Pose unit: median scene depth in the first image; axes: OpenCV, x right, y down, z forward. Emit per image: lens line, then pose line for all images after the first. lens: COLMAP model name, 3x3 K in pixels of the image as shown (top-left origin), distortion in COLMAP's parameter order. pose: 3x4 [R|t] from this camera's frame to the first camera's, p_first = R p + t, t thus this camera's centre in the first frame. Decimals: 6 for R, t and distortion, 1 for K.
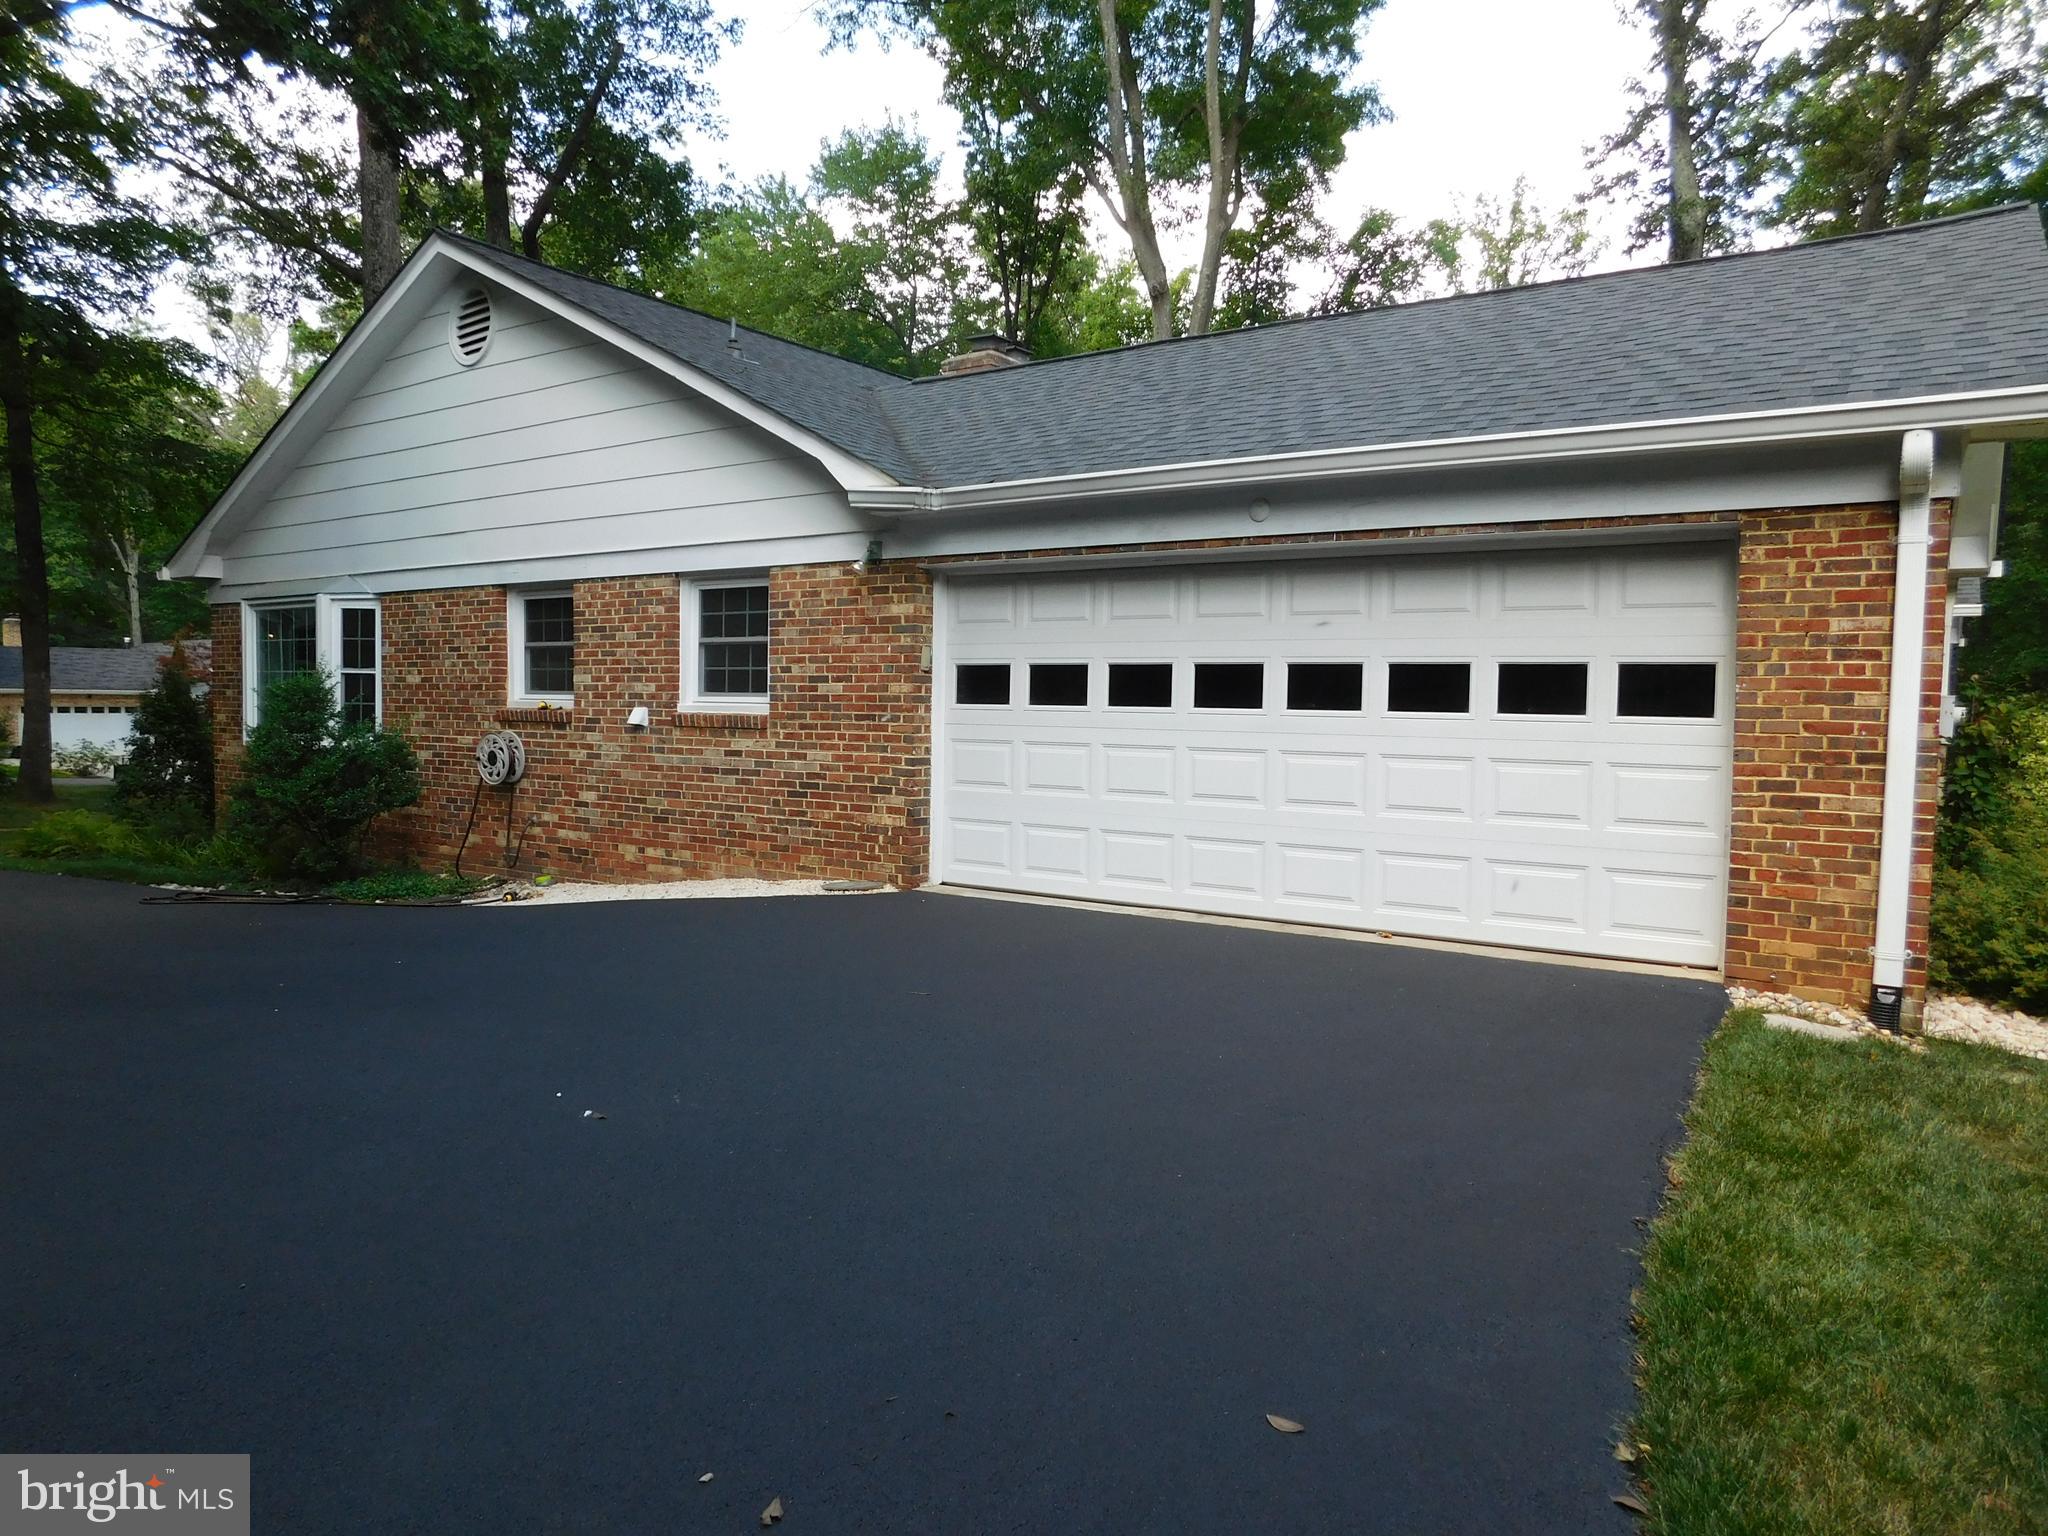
lens RADIAL K [[1360.2, 0, 1024.0], [0, 1360.2, 768.0], [0, 0, 1]] dist [-0.084208, 0.077386]
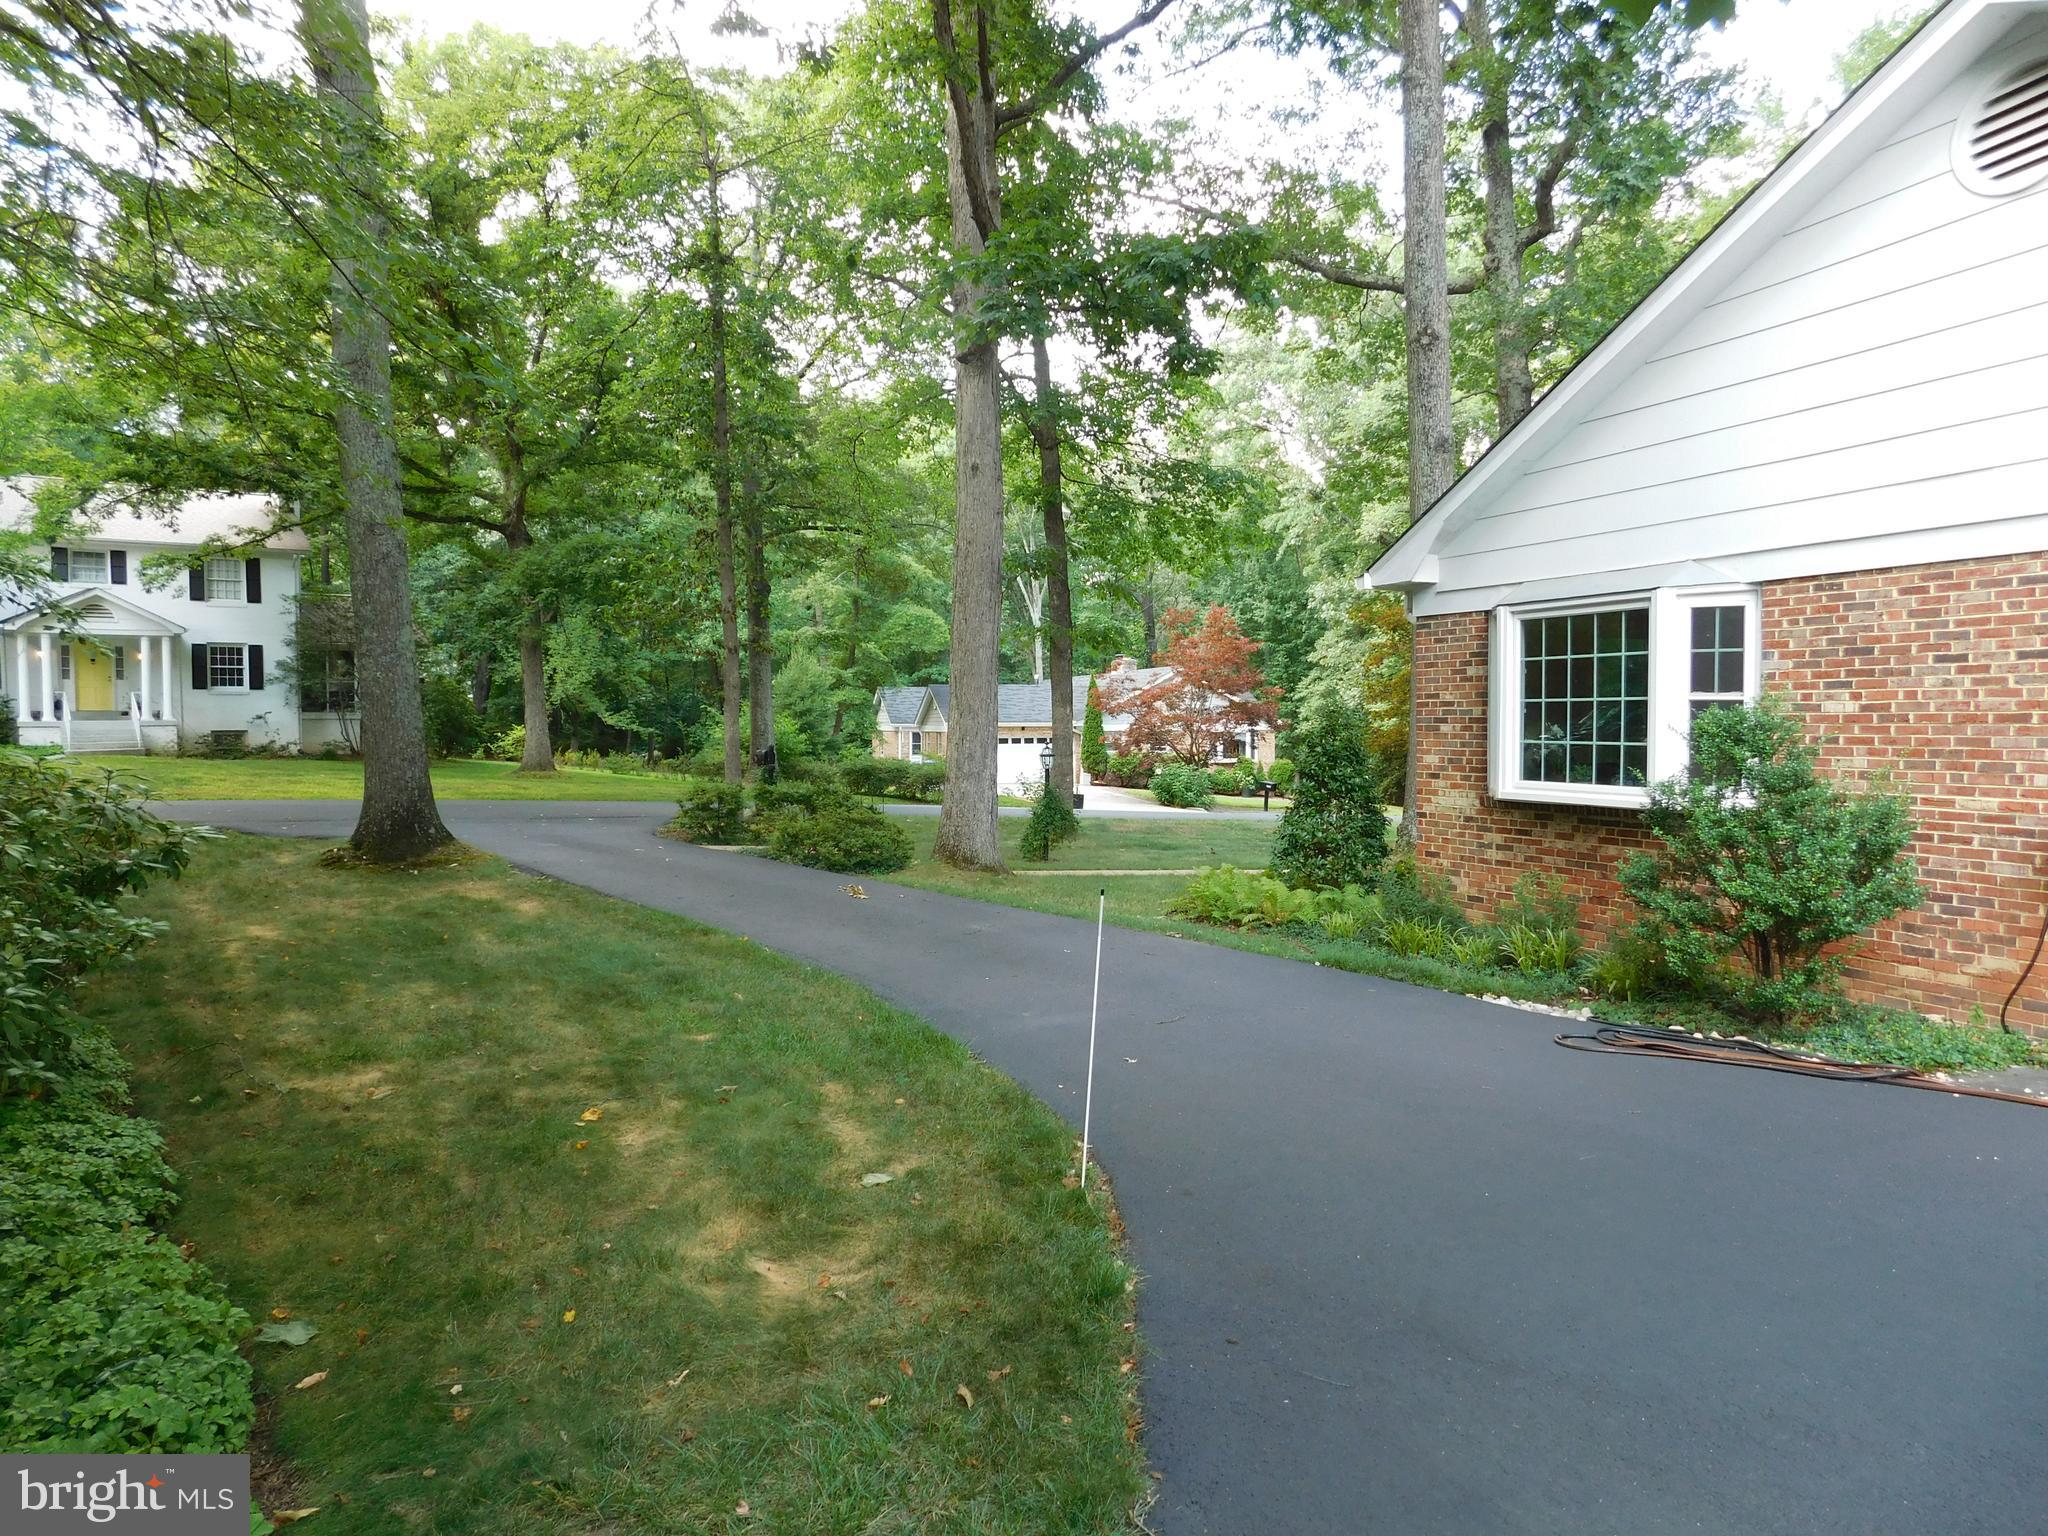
lens RADIAL K [[1360.2, 0, 1024.0], [0, 1360.2, 768.0], [0, 0, 1]] dist [-0.084208, 0.077386]
pose [[0.839925, 0.004275, -0.542686, -0.426974], [-0.014839, 0.999776, -0.015090, -0.020115], [0.542500, 0.020727, 0.839800, 0.228180]]
